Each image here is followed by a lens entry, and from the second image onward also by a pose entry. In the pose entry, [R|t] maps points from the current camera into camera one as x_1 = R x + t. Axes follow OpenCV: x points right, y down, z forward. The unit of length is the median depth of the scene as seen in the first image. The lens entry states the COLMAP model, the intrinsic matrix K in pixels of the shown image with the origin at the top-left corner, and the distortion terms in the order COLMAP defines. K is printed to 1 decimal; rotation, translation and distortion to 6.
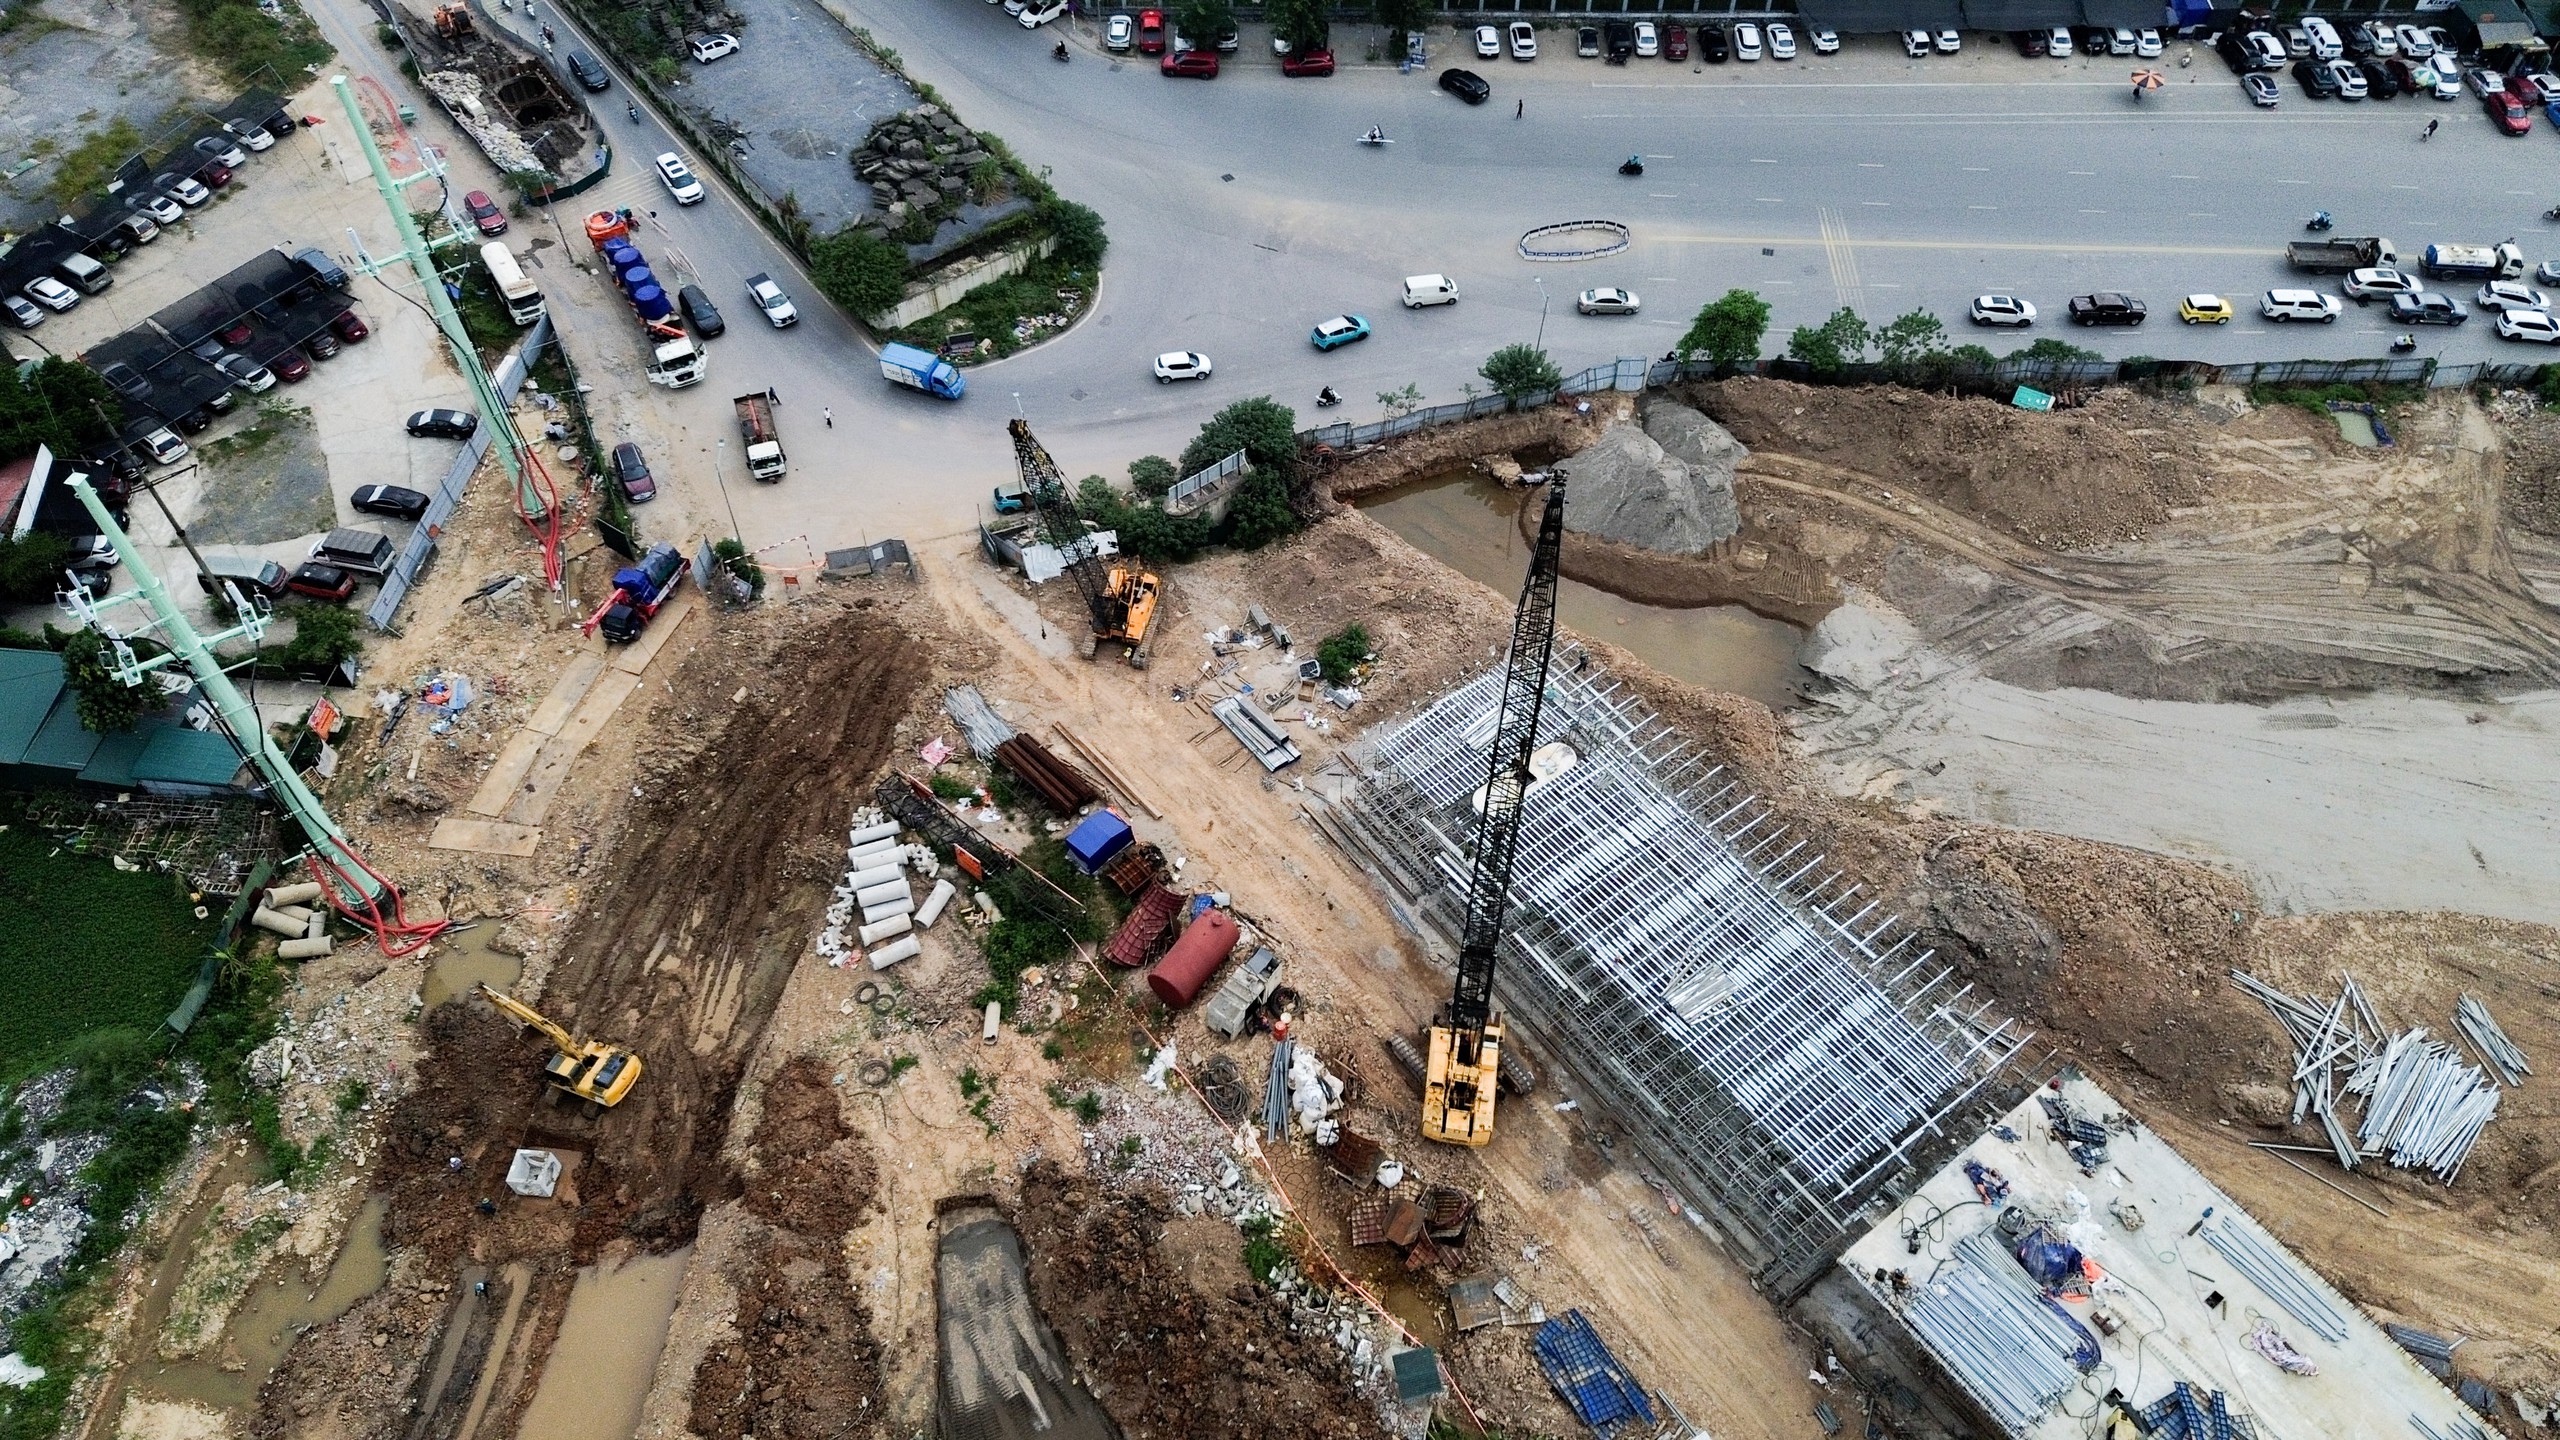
lens RADIAL K [[1822.6, 0, 1275.4], [0, 1822.6, 709.7], [0, 0, 1]] dist [0.071909, -0.067912]
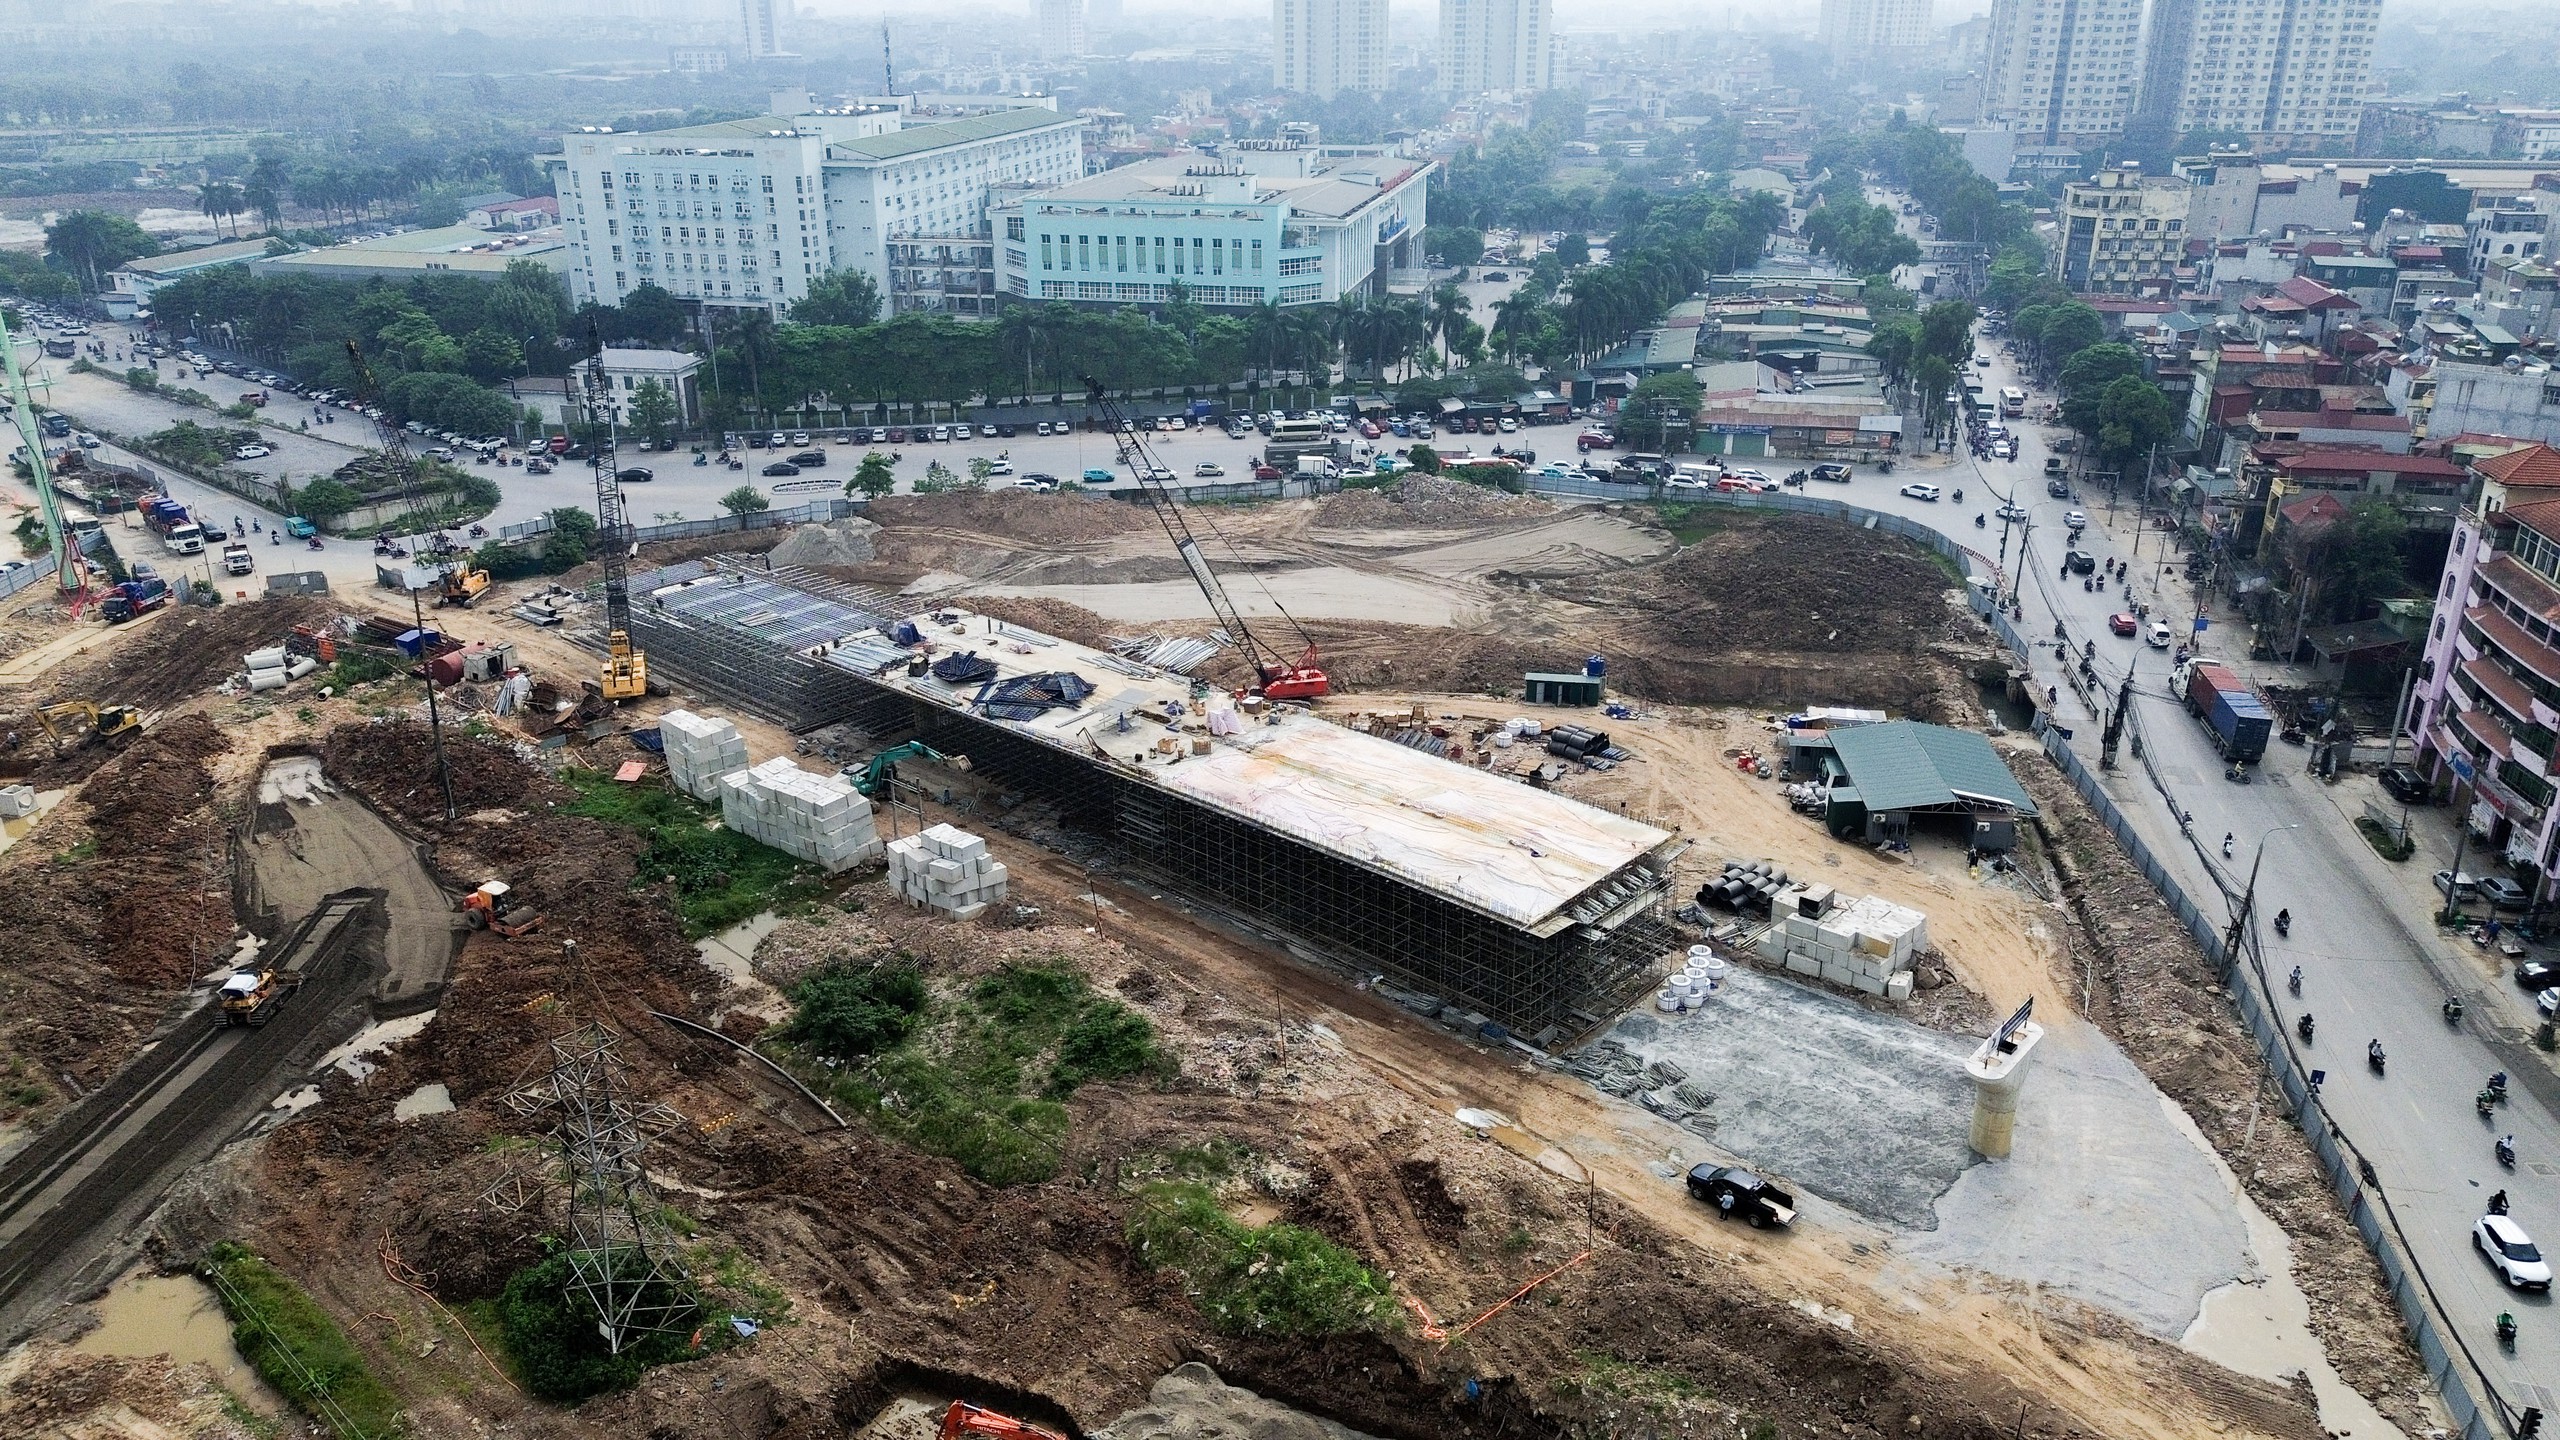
lens RADIAL K [[1814.4, 0, 1275.9], [0, 1814.4, 722.1], [0, 0, 1]] dist [0.071338, -0.068664]
pose [[0.980967, -0.078153, 0.177753, 0.292782], [0.156297, 0.860998, -0.483997, 0.856226], [-0.115220, 0.502567, 0.856826, -0.374505]]
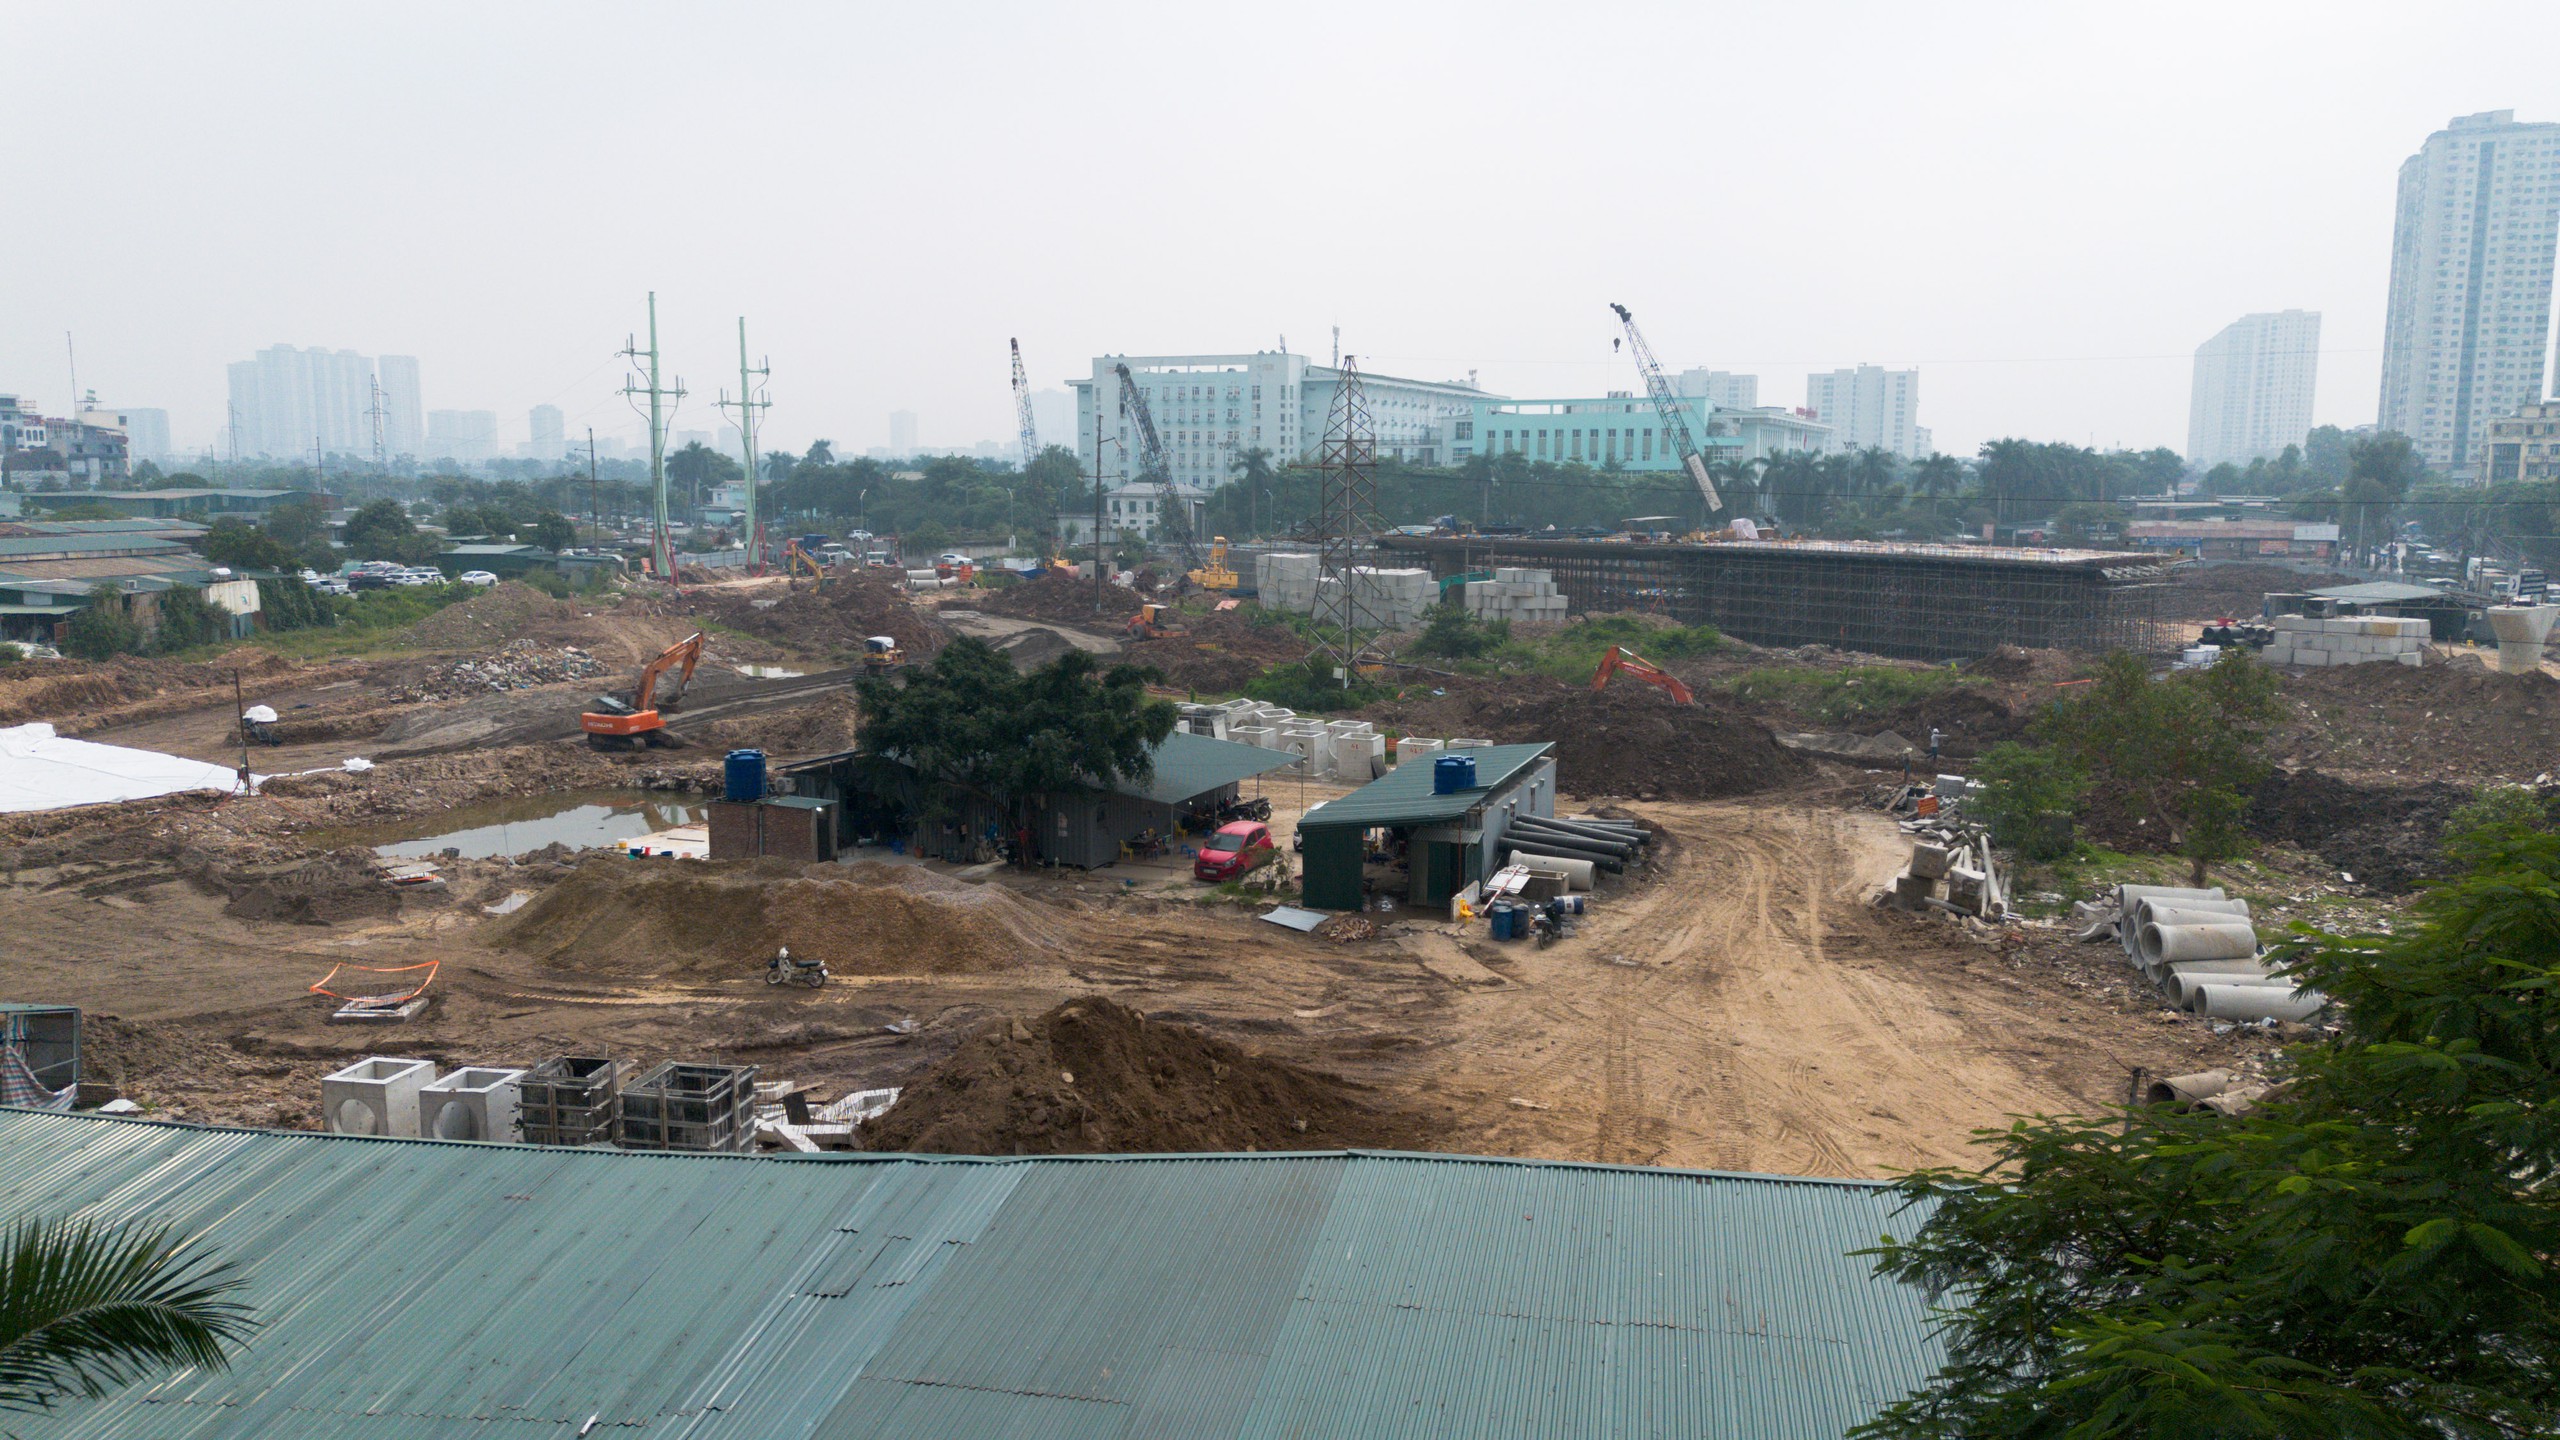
lens RADIAL K [[1814.4, 0, 1275.9], [0, 1814.4, 722.1], [0, 0, 1]] dist [0.071338, -0.068664]
pose [[0.999928, -0.000476, 0.011959, 0.121170], [0.008621, 0.721747, -0.692103, 1.281526], [-0.008302, 0.692157, 0.721700, -0.269569]]
